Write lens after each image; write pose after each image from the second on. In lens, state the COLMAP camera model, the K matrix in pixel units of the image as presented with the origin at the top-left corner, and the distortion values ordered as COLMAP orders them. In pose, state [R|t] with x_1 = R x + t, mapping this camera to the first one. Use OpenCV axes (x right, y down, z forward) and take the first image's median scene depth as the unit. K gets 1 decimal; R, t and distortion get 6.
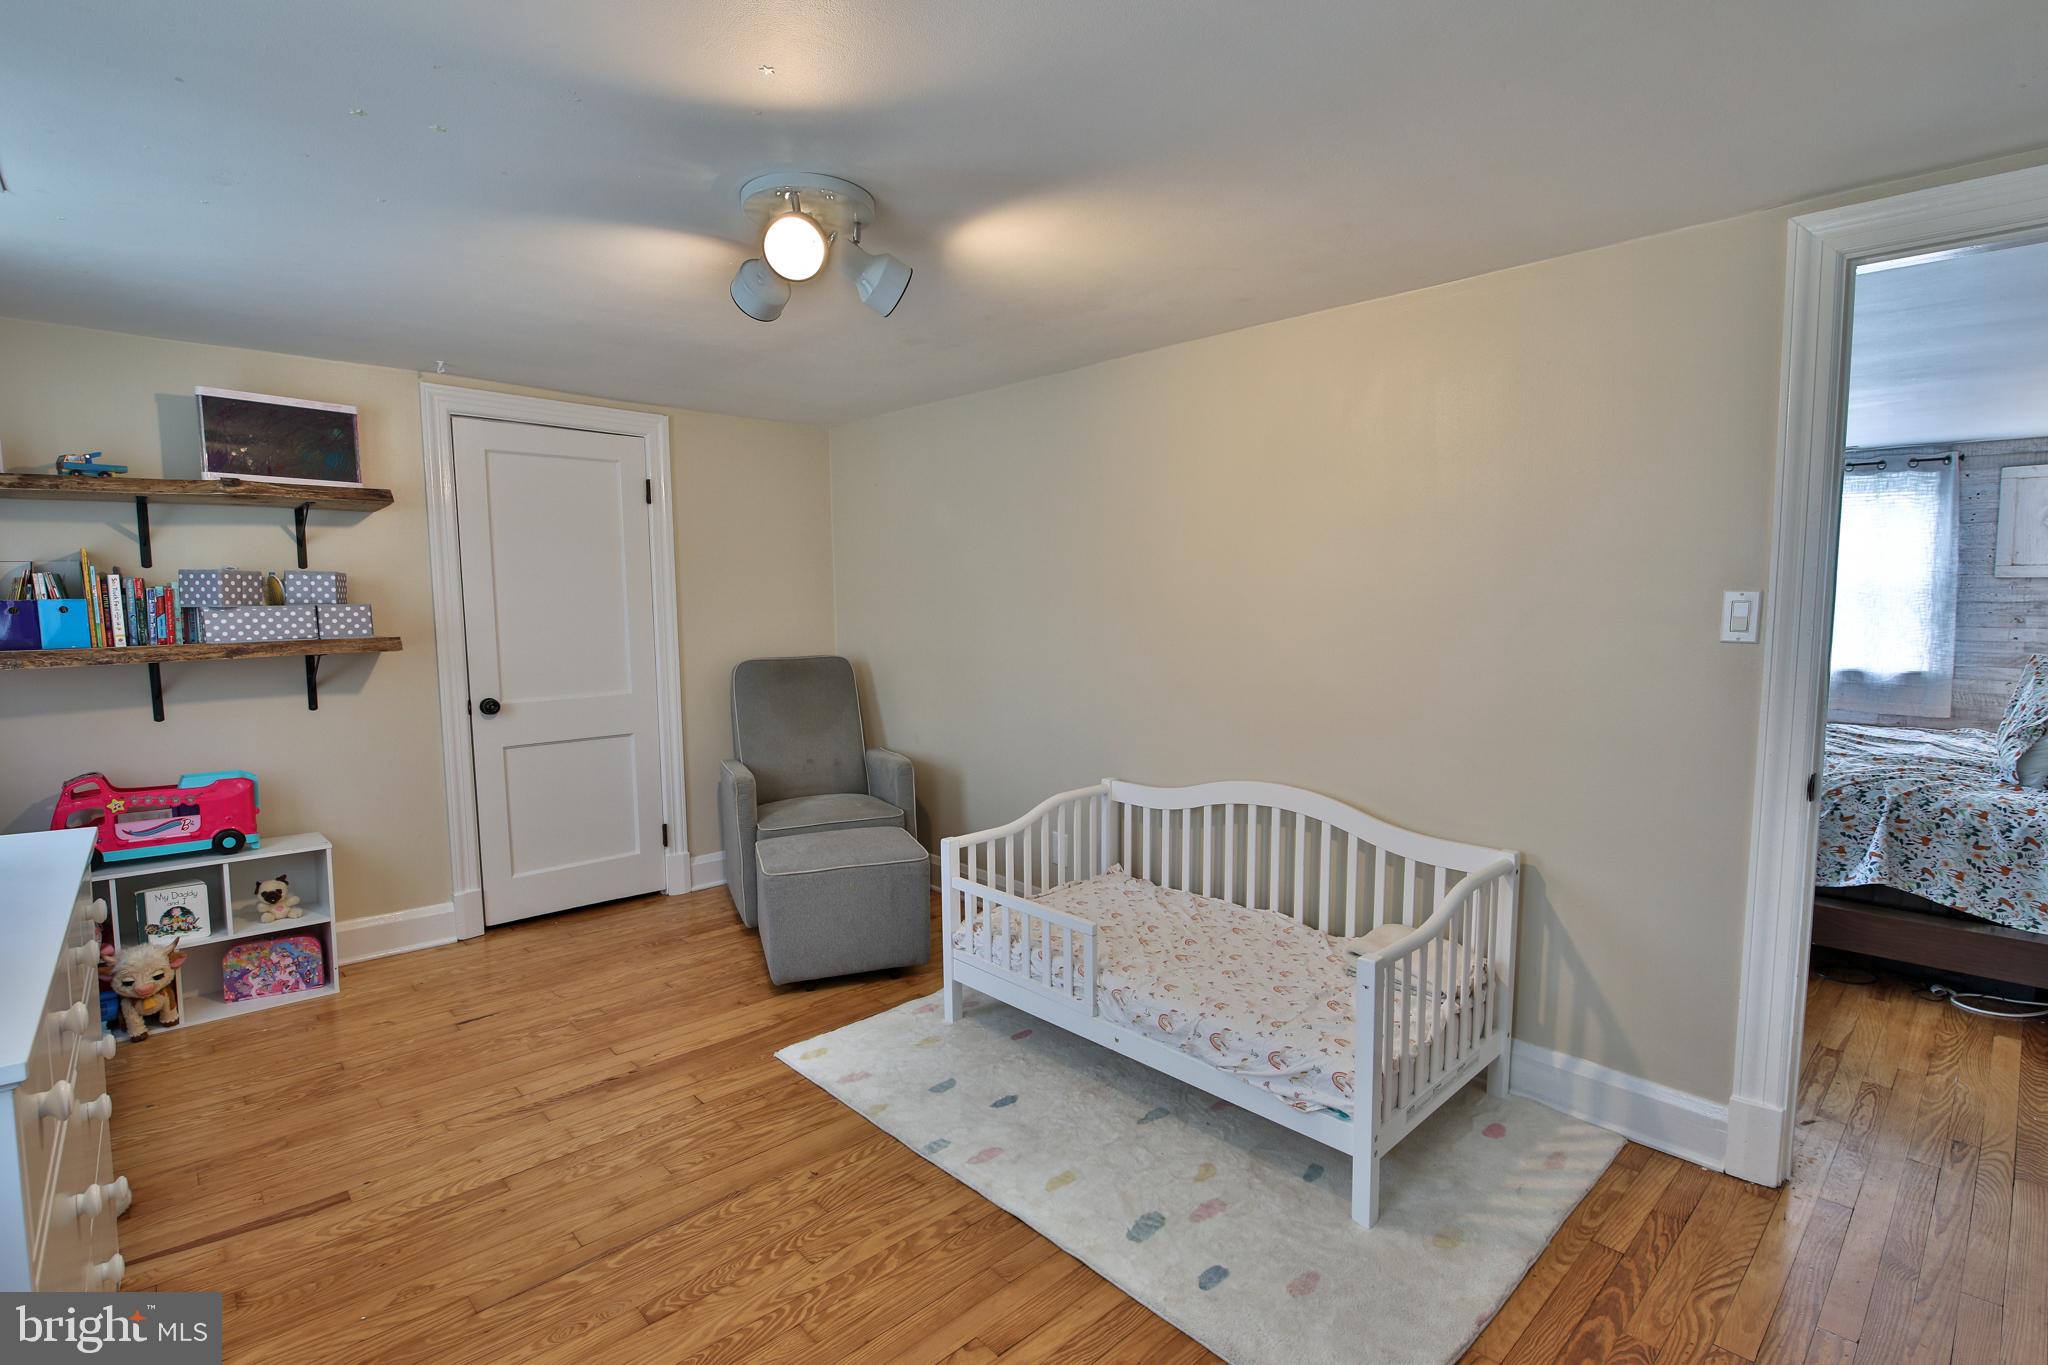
lens RADIAL K [[970.1, 0, 1041.5], [0, 970.1, 680.8], [0, 0, 1]] dist [0.001208, -0.008242]
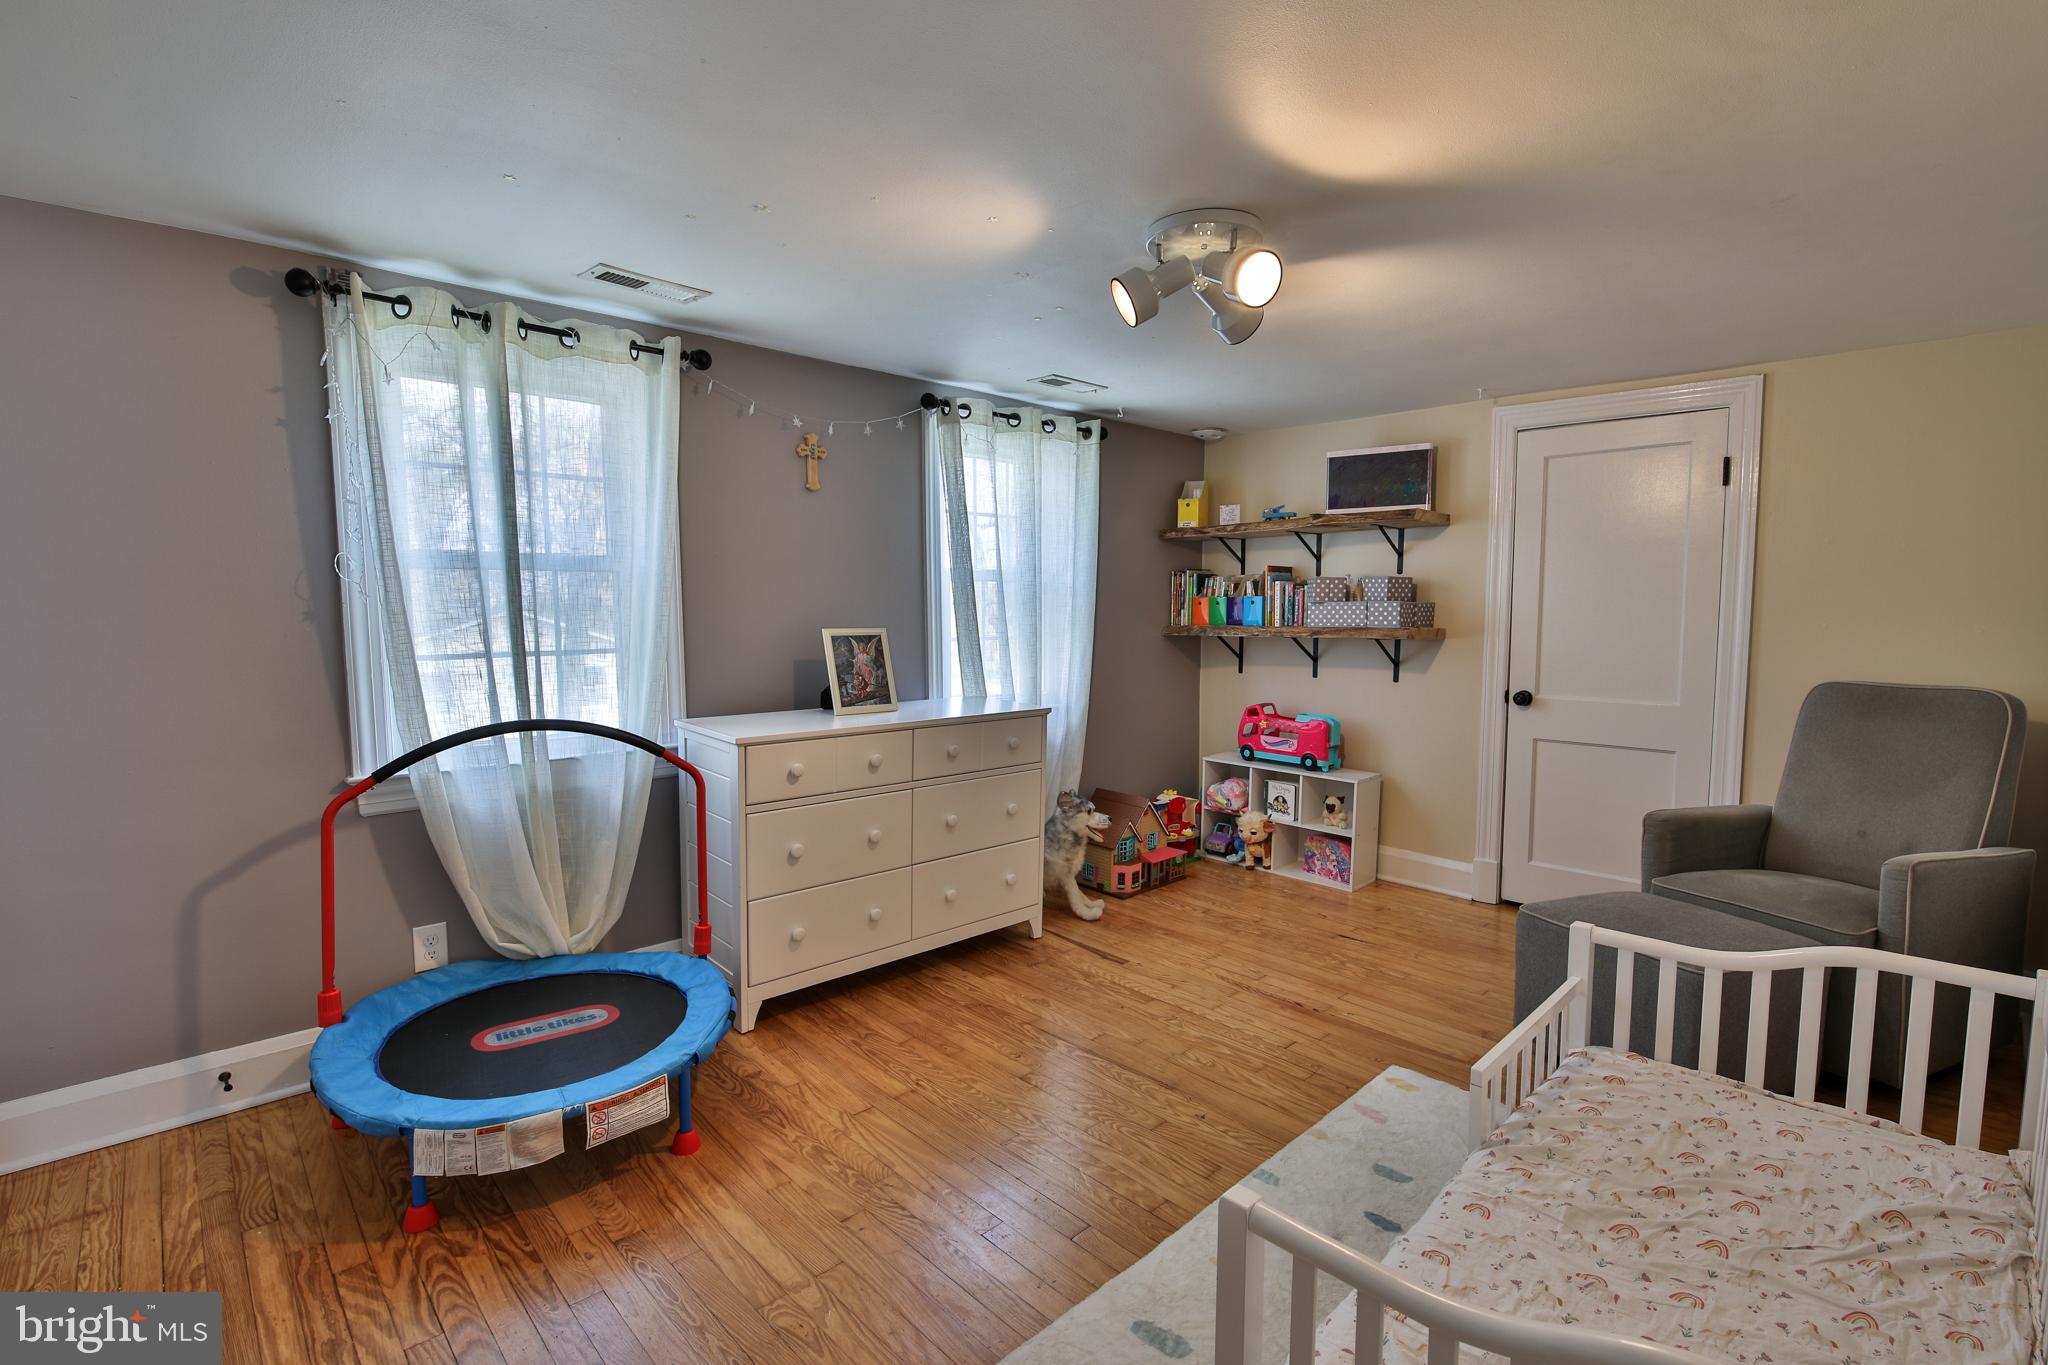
lens RADIAL K [[946.7, 0, 1033.3], [0, 946.7, 685.5], [0, 0, 1]] dist [0.001081, -0.011912]
pose [[0.005626, 0.090862, -0.995848, 0.646071], [-0.090199, 0.991850, 0.089988, -0.045302], [0.995908, 0.089318, 0.013776, 0.614743]]
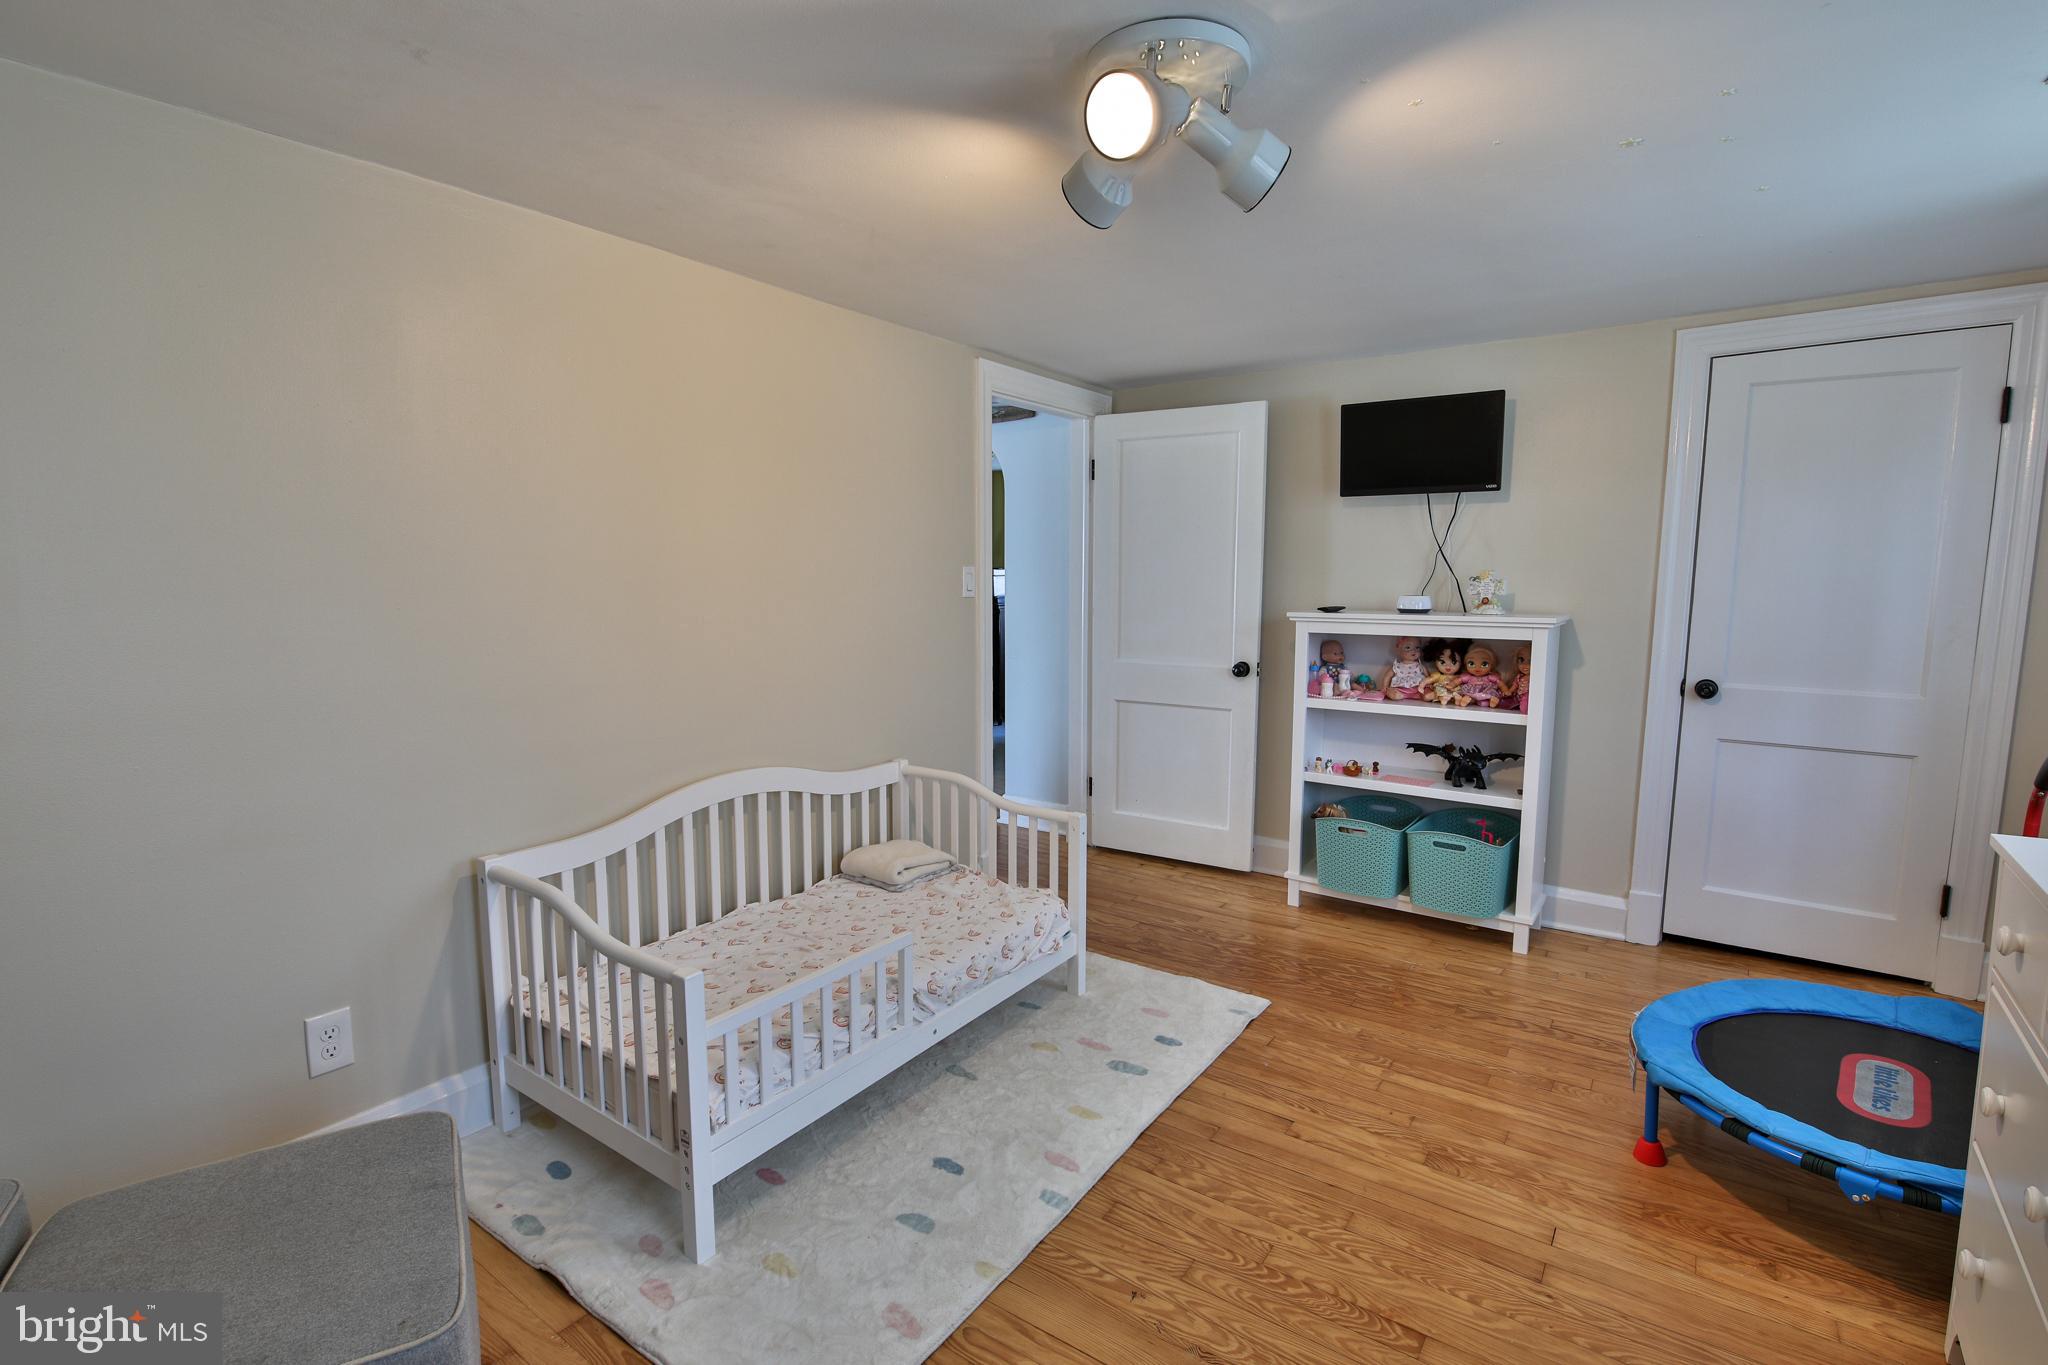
lens RADIAL K [[937.3, 0, 1032.8], [0, 937.3, 684.6], [0, 0, 1]] dist [0.000751, -0.011976]
pose [[-0.195287, -0.115573, 0.973913, -0.745480], [0.087154, 0.987059, 0.134609, -0.079959], [-0.976866, 0.111168, -0.182687, 0.956793]]
